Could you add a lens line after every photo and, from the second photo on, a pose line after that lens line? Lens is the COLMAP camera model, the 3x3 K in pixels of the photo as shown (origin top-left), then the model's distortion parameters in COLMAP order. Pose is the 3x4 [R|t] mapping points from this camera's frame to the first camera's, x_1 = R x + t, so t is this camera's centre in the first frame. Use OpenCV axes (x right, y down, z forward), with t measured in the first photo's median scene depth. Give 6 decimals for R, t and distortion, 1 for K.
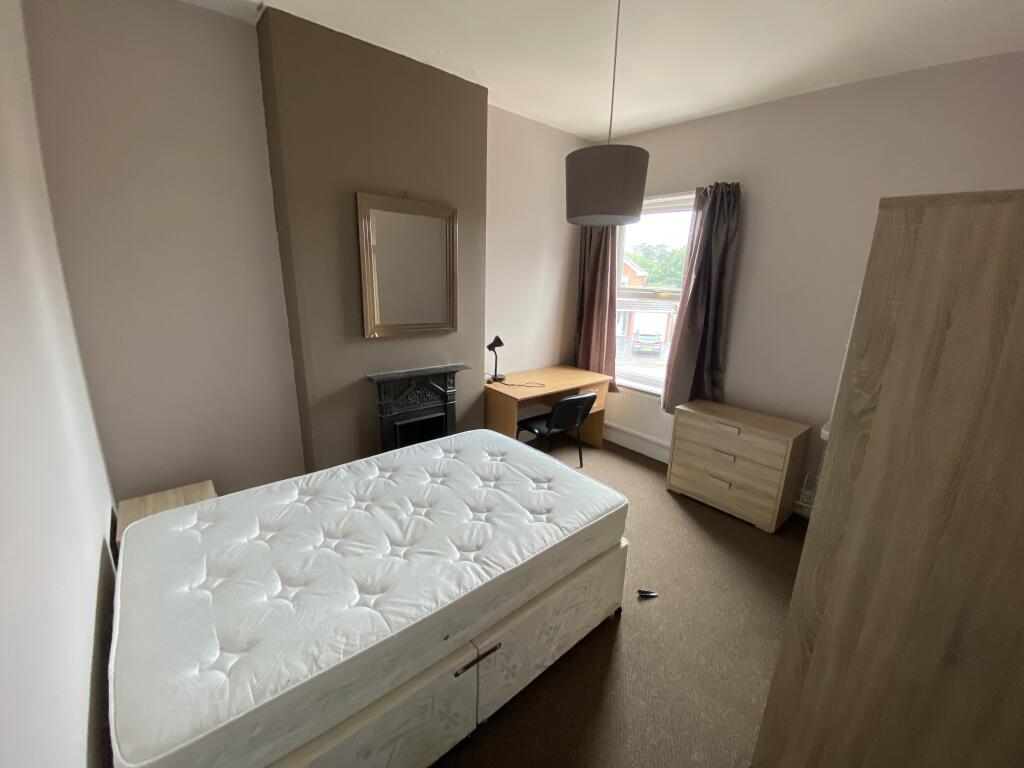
lens RADIAL K [[415.6, 0, 512.5], [0, 415.6, 388.3], [0, 0, 1]] dist [-0.013502, -0.004549]
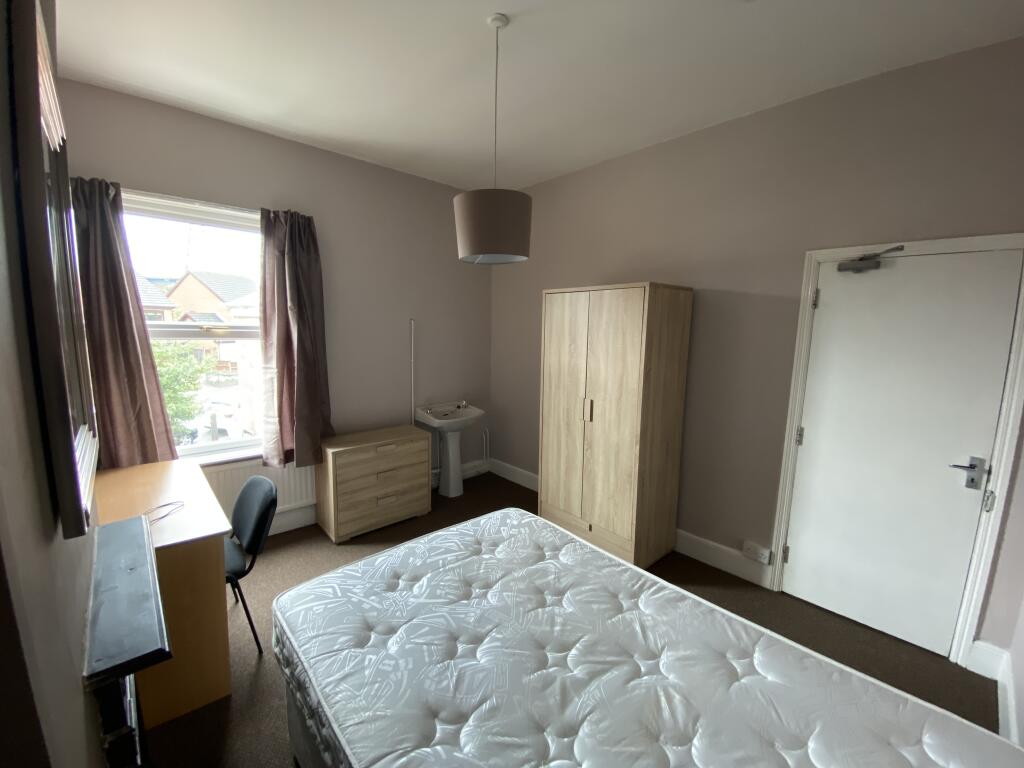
lens RADIAL K [[415.6, 0, 512.1], [0, 415.6, 379.7], [0, 0, 1]] dist [-0.013502, -0.004549]
pose [[-0.027315, -0.161898, 0.986429, -0.556276], [0.244472, 0.955750, 0.163632, -0.179023], [-0.969272, 0.245624, 0.013473, 0.656607]]
